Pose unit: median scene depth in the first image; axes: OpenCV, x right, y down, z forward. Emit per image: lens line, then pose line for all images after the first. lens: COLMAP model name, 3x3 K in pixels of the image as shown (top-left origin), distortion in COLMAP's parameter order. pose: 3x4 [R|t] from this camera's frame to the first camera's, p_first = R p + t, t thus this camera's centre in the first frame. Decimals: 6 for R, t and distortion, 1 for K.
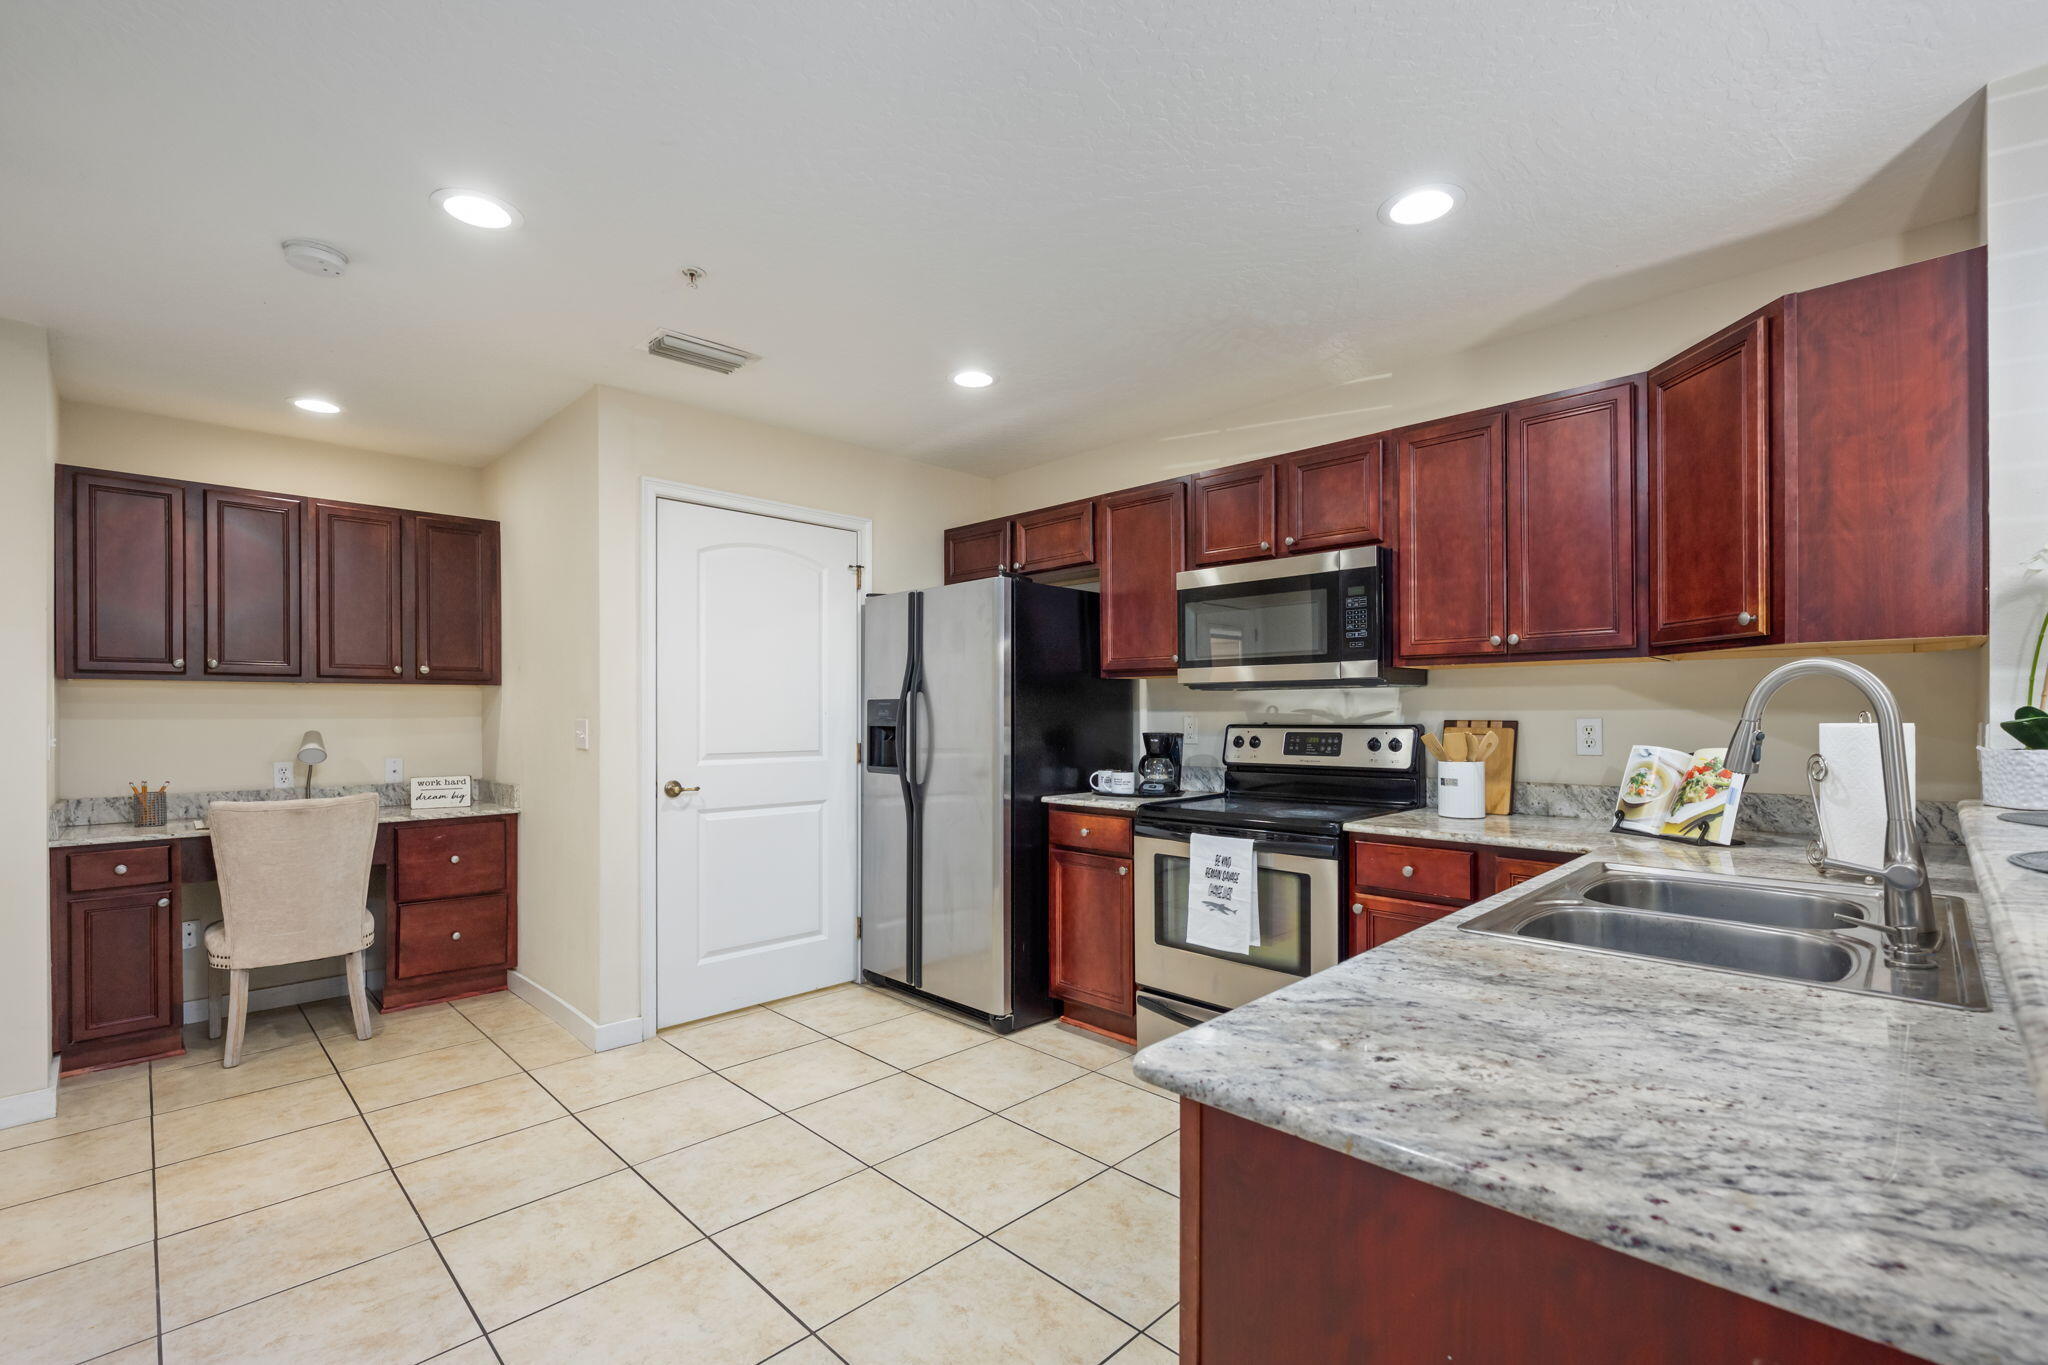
lens RADIAL K [[884.9, 0, 1026.2], [0, 884.9, 711.6], [0, 0, 1]] dist [-0.004134, 0.000450]
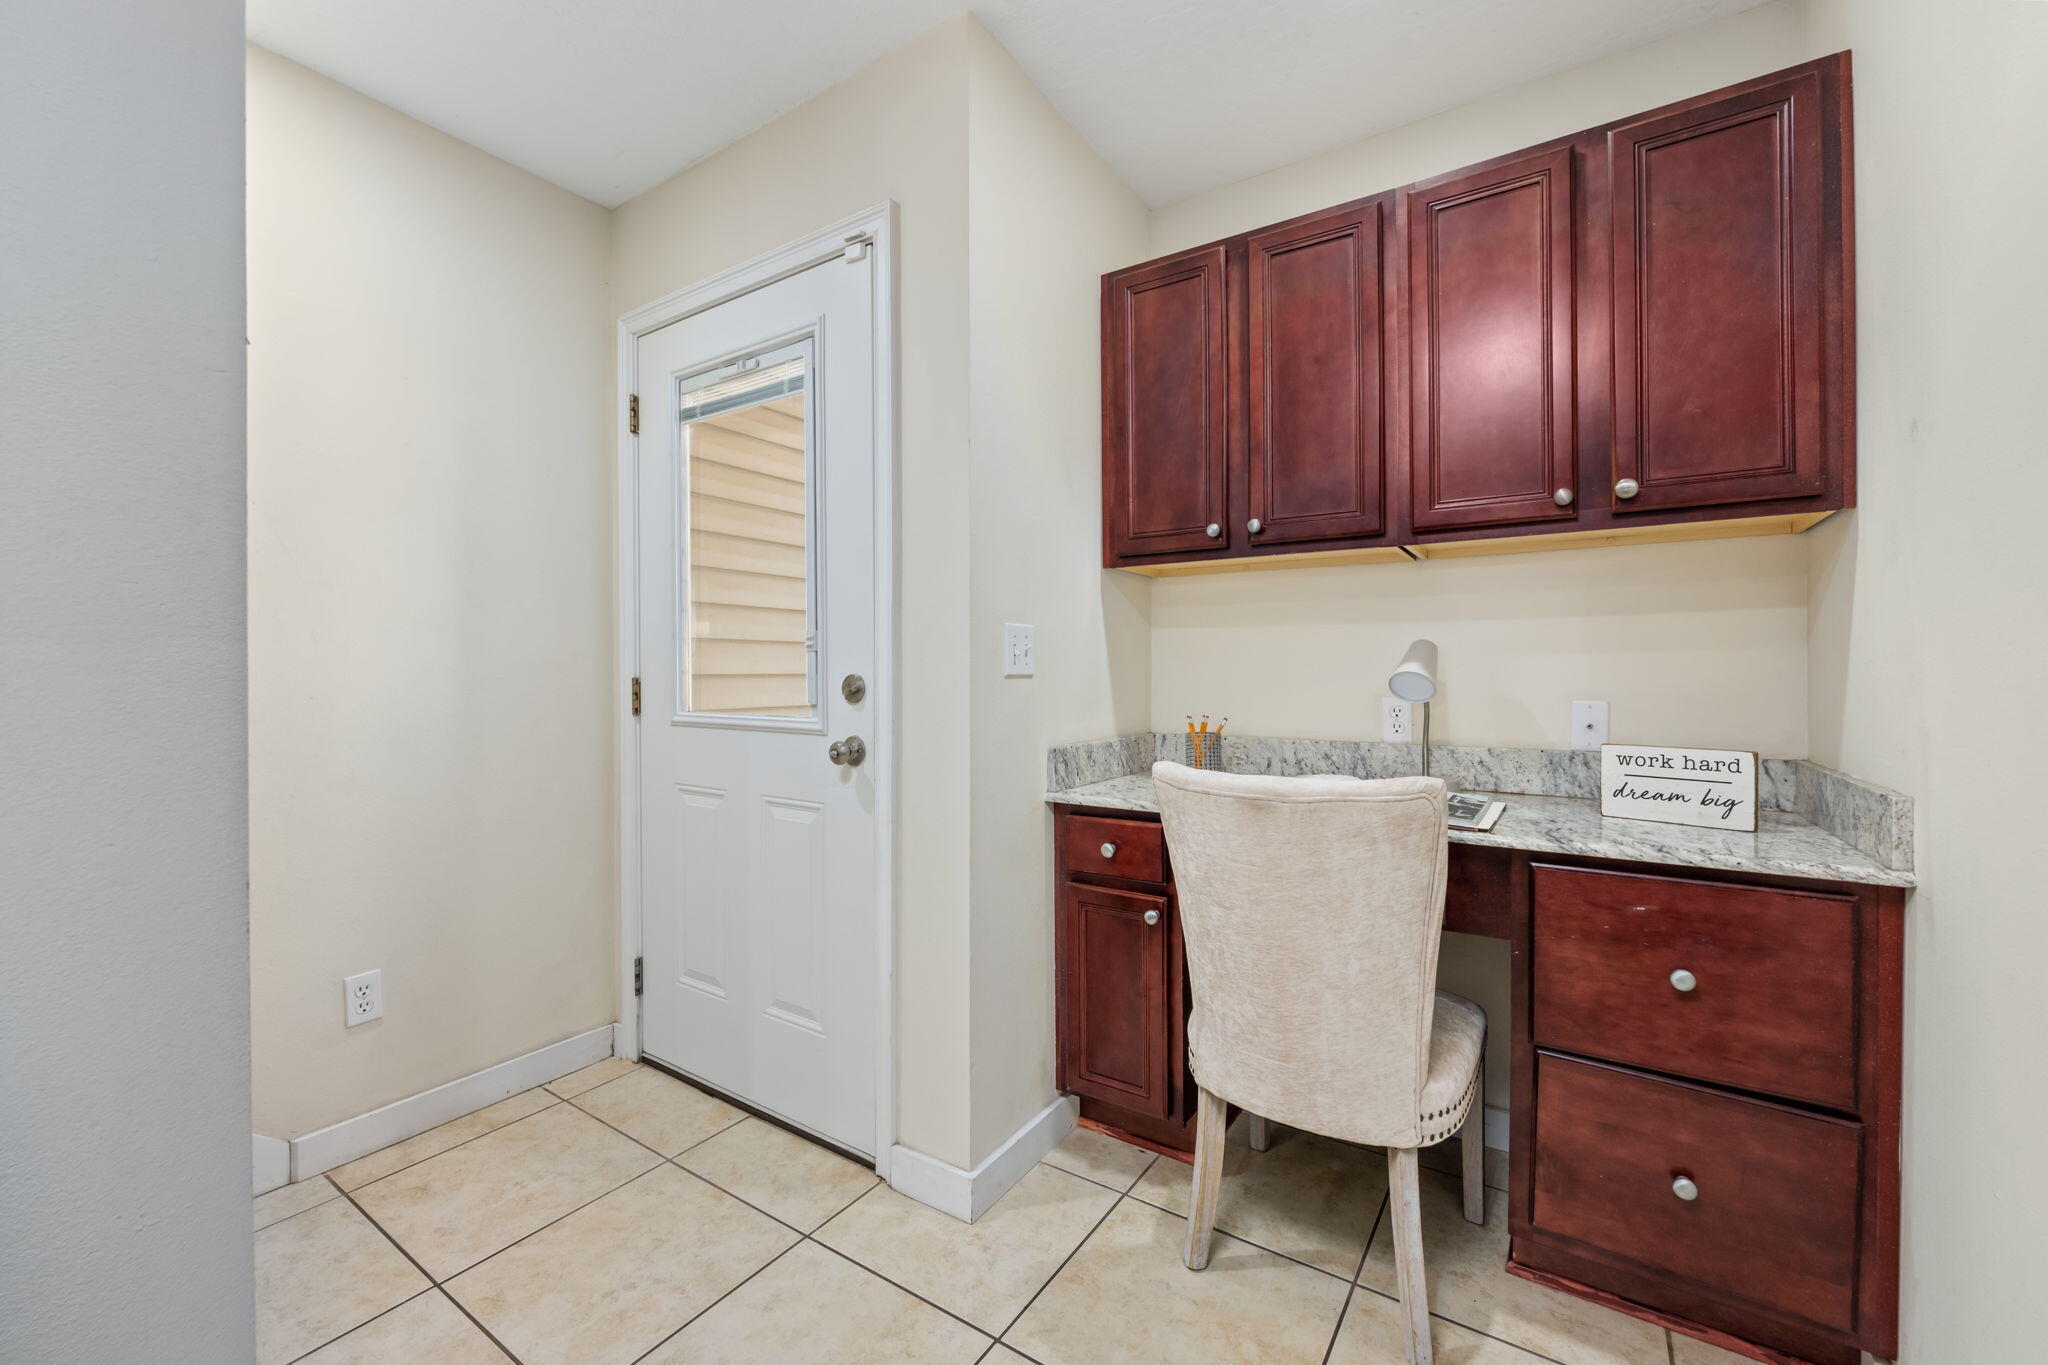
lens RADIAL K [[822.6, 0, 1021.6], [0, 822.6, 673.4], [0, 0, 1]] dist [-0.001864, 0.000391]
pose [[0.187415, 0.010806, -0.982221, -0.406582], [0.007318, 0.999896, 0.012397, 0.037932], [0.982254, -0.009511, 0.187317, 0.744777]]
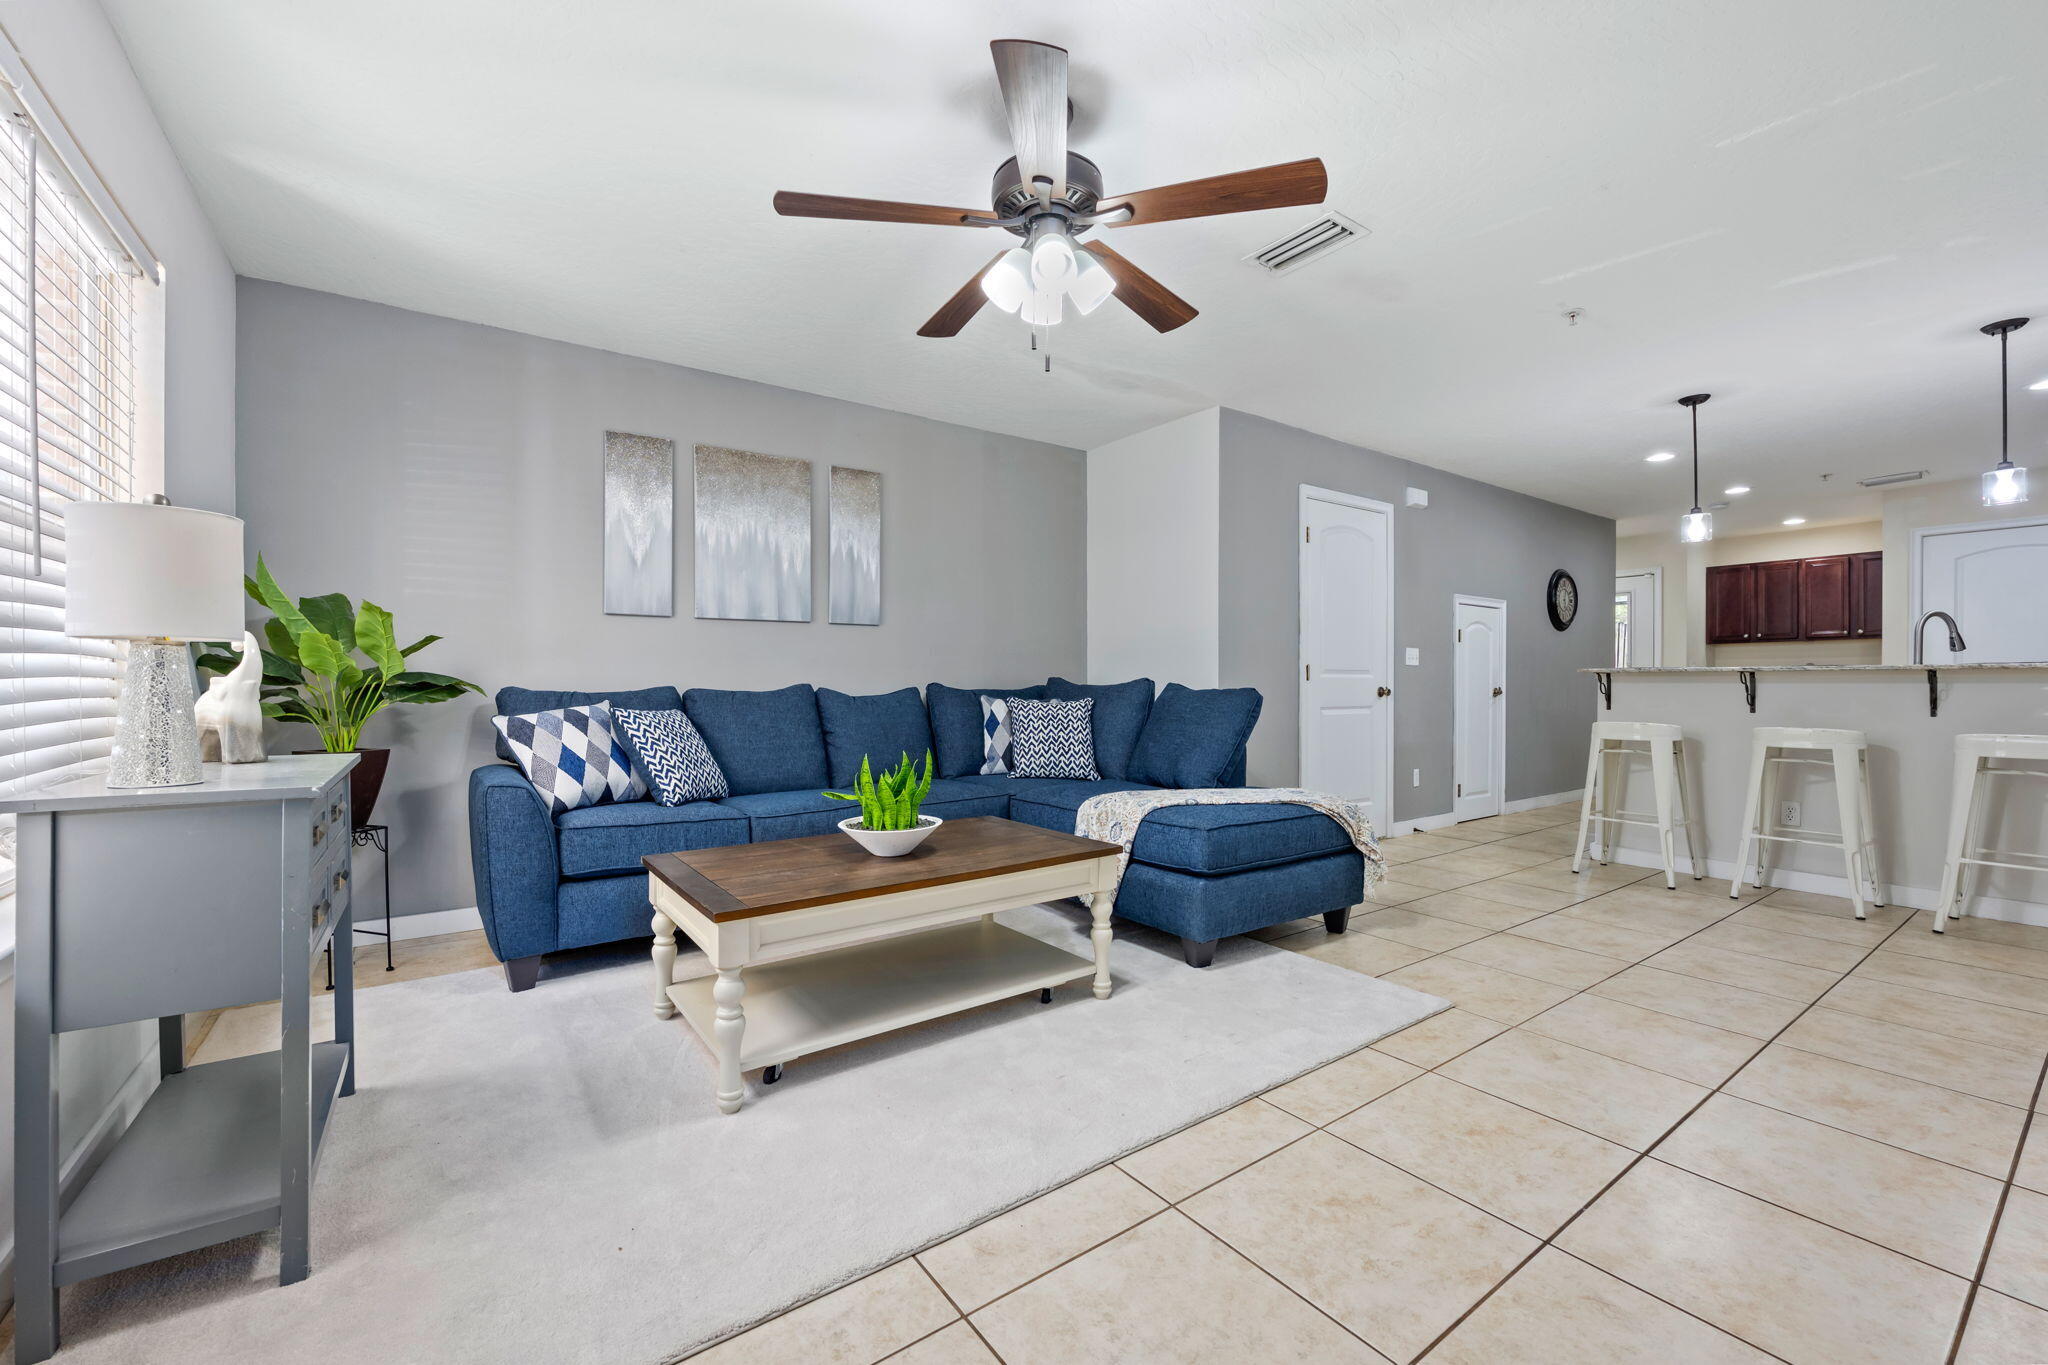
lens RADIAL K [[822.6, 0, 1027.6], [0, 822.6, 685.7], [0, 0, 1]] dist [-0.001864, 0.000391]
pose [[-0.170984, 0.006818, -0.985250, 1.719158], [0.003693, 0.999973, 0.006279, 0.066384], [0.985267, -0.002565, -0.171005, -0.638454]]
